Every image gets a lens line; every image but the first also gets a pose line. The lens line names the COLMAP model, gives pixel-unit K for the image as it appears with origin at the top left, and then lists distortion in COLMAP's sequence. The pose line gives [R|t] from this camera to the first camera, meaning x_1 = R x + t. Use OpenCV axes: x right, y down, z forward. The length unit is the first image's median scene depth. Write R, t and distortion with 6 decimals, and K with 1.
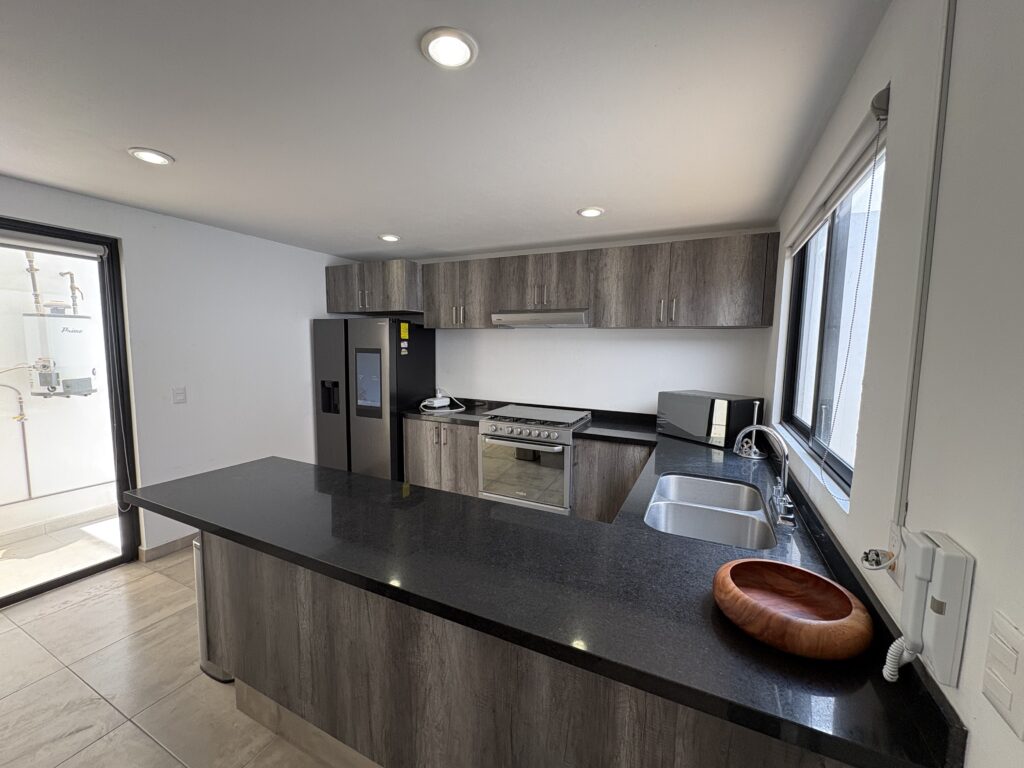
lens RADIAL K [[408.8, 0, 512.0], [0, 408.8, 384.0], [0, 0, 1]] dist [-0.001064, 0.000124]
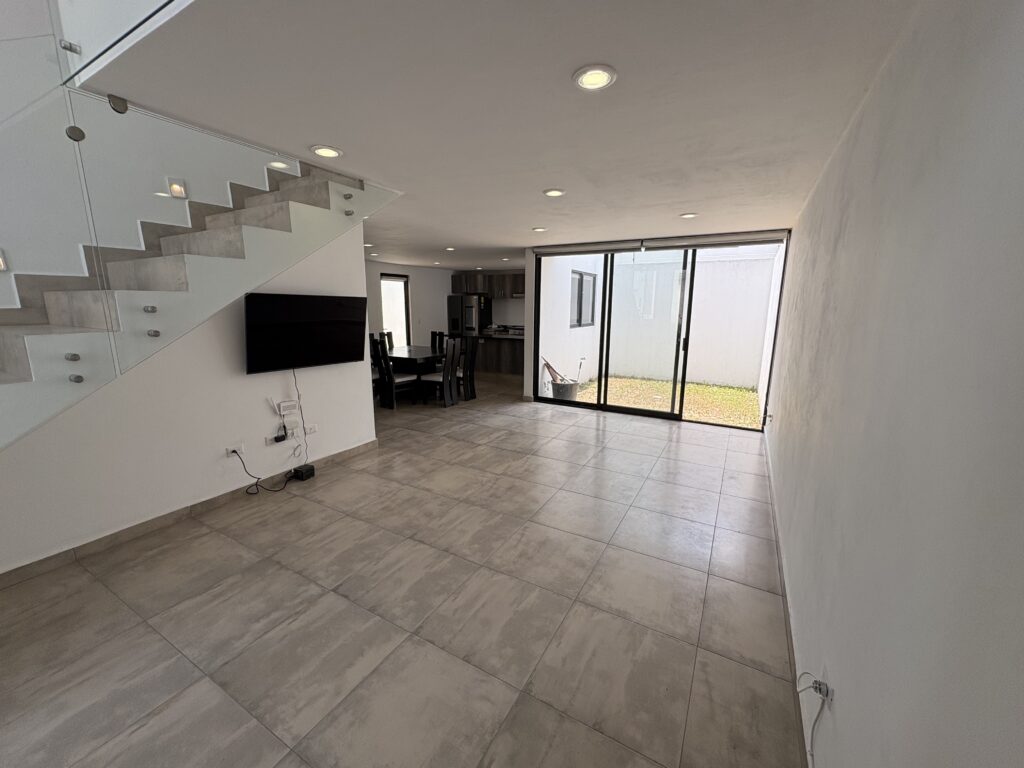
lens RADIAL K [[408.8, 0, 512.0], [0, 408.8, 384.0], [0, 0, 1]] dist [-0.001064, 0.000124]
pose [[0.997685, 0.003033, -0.067931, 0.139872], [0.003558, 0.995308, 0.096695, 0.186951], [0.067905, -0.096713, 0.992993, -1.947036]]
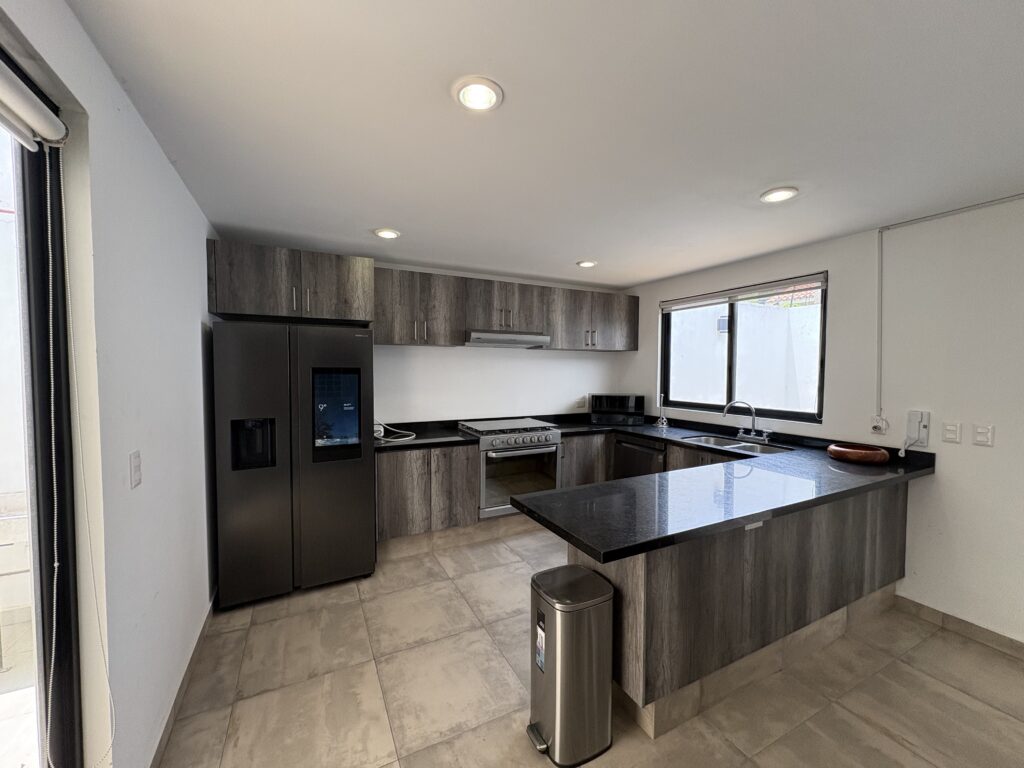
lens RADIAL K [[408.8, 0, 512.0], [0, 408.8, 384.0], [0, 0, 1]] dist [-0.001064, 0.000124]
pose [[0.602148, -0.044617, 0.797137, -0.788500], [0.080971, 0.996702, -0.005377, -0.028994], [-0.794268, 0.067783, 0.603775, 0.309043]]
